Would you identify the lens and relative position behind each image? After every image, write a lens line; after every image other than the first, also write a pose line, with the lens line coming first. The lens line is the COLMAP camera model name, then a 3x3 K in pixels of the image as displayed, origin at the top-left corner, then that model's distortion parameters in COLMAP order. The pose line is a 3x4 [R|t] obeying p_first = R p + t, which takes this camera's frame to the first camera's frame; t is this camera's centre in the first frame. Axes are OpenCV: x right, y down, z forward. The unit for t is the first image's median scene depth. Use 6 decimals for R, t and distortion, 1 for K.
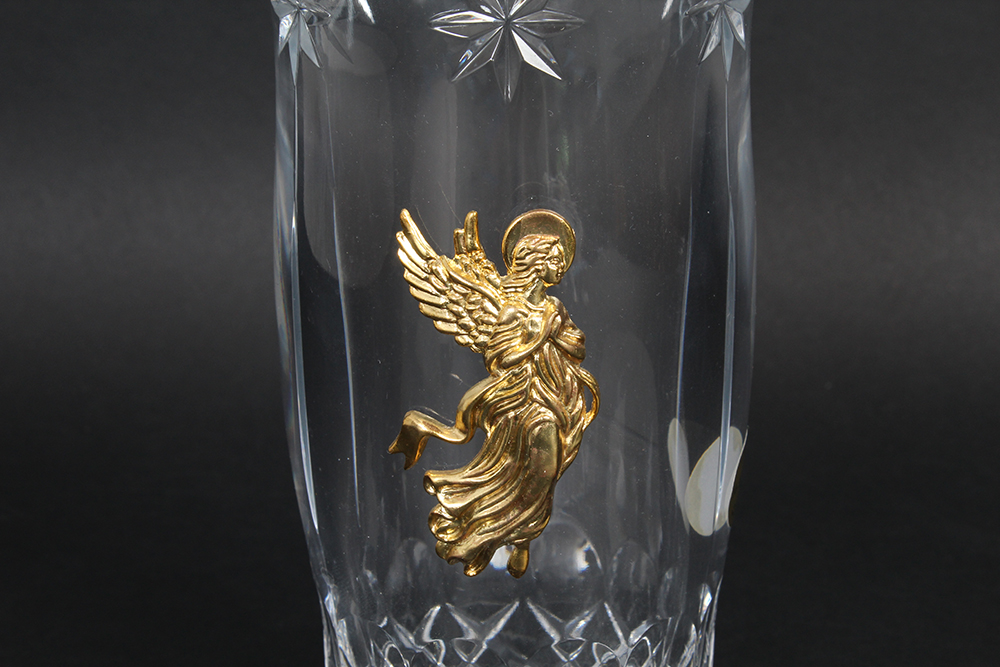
lens RADIAL K [[2579.9, 0, 500.0], [0, 2579.9, 332.8], [0, 0, 1]] dist [0.112910, 0.000000]
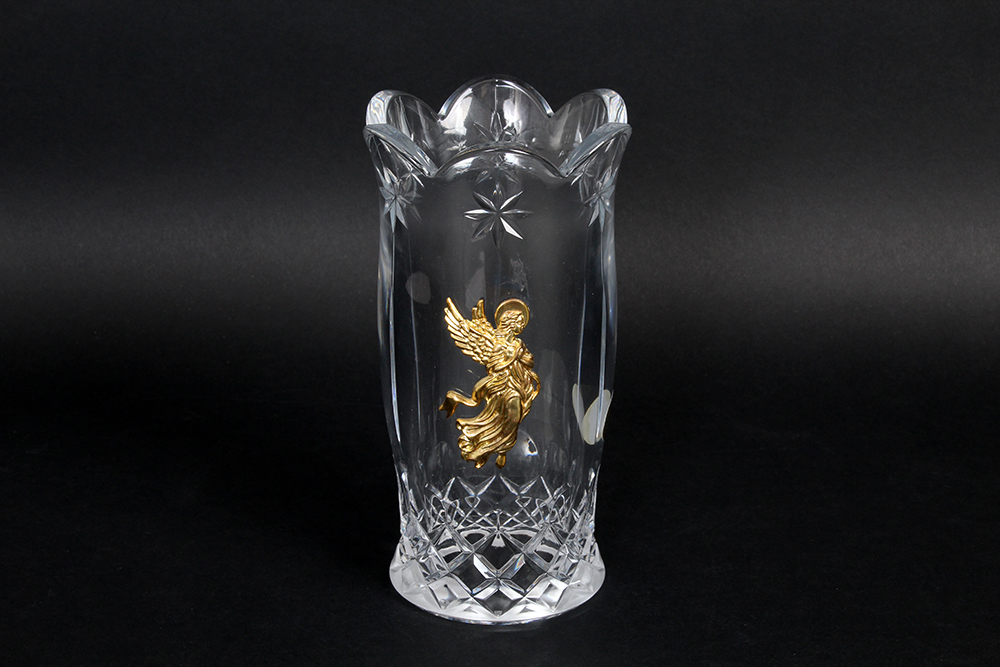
lens RADIAL K [[2239.4, 0, 500.4], [0, 2239.4, 333.7], [0, 0, 1]] dist [-0.098559, 0.000000]
pose [[0.999590, -0.000902, 0.028630, -0.045150], [-0.000843, 0.998145, 0.060873, -0.124843], [-0.028632, -0.060872, 0.997735, -0.801113]]
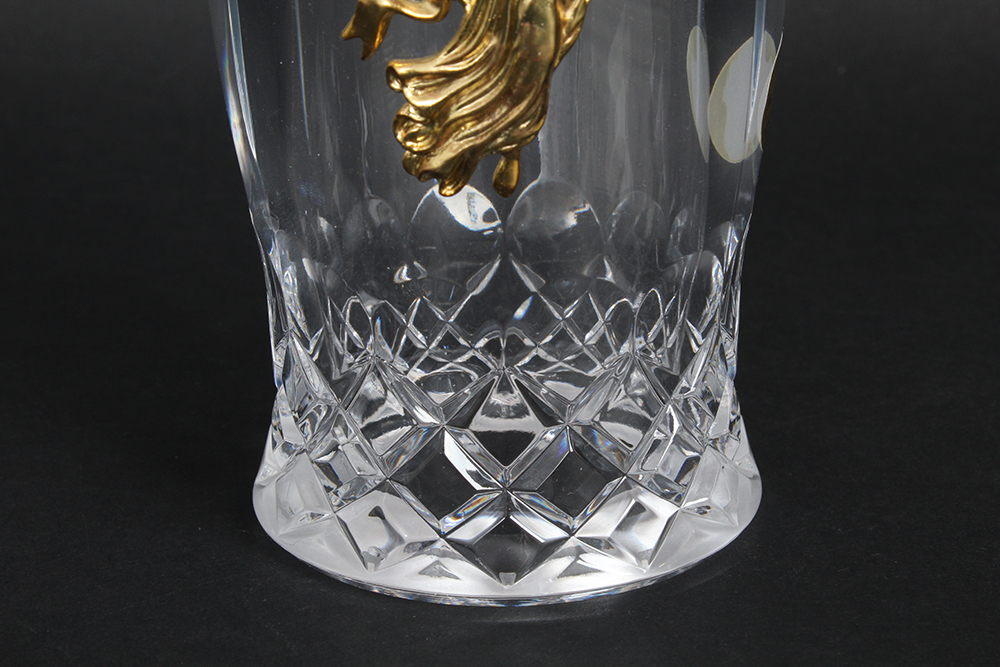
lens RADIAL K [[2579.9, 0, 500.1], [0, 2579.9, 333.7], [0, 0, 1]] dist [0.112910, 0.000000]
pose [[0.999735, -0.016480, 0.016102, -0.008700], [0.015364, 0.997623, 0.067172, 0.083978], [-0.017171, -0.066907, 0.997611, 0.199448]]
